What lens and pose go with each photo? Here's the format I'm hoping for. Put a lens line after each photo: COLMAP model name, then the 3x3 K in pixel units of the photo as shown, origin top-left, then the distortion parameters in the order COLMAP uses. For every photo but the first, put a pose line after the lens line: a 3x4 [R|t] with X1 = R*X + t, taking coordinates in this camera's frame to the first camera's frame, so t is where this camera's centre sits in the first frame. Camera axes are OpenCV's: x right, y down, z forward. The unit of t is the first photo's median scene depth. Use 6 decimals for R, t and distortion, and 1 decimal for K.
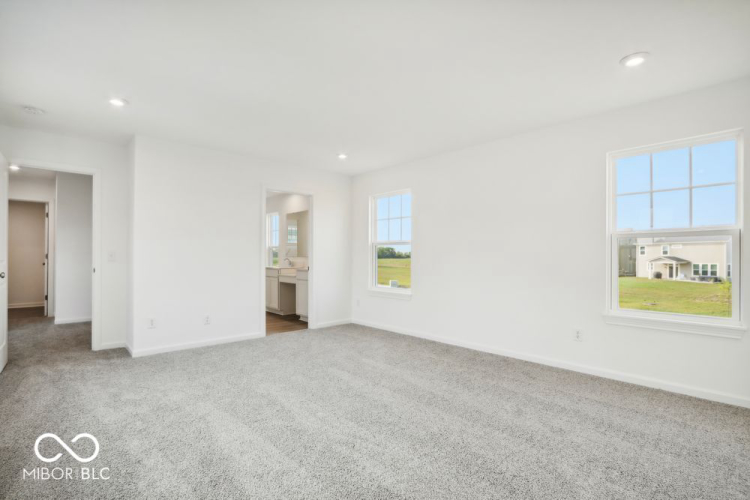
lens RADIAL K [[361.0, 0, 371.8], [0, 361.0, 257.7], [0, 0, 1]] dist [-0.019257, 0.000223]
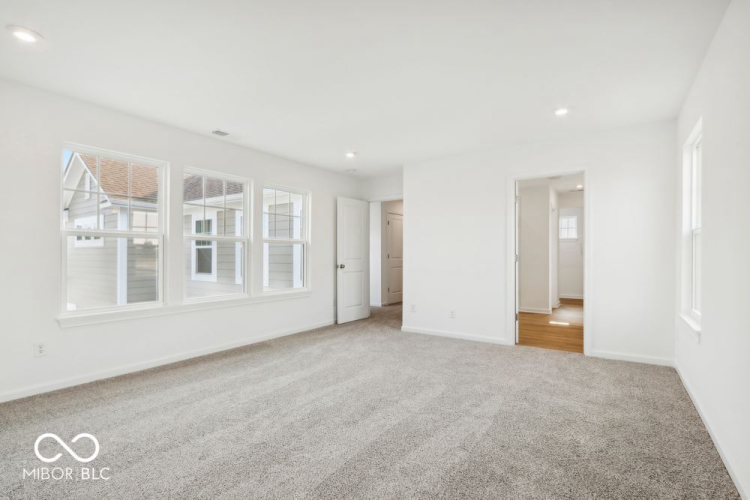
lens RADIAL K [[361.0, 0, 371.8], [0, 361.0, 257.7], [0, 0, 1]] dist [-0.019257, 0.000223]
pose [[0.214014, -0.004465, -0.976820, 0.763990], [-0.001018, 0.999988, -0.004793, 0.008945], [0.976830, 0.002020, 0.214007, 0.723866]]
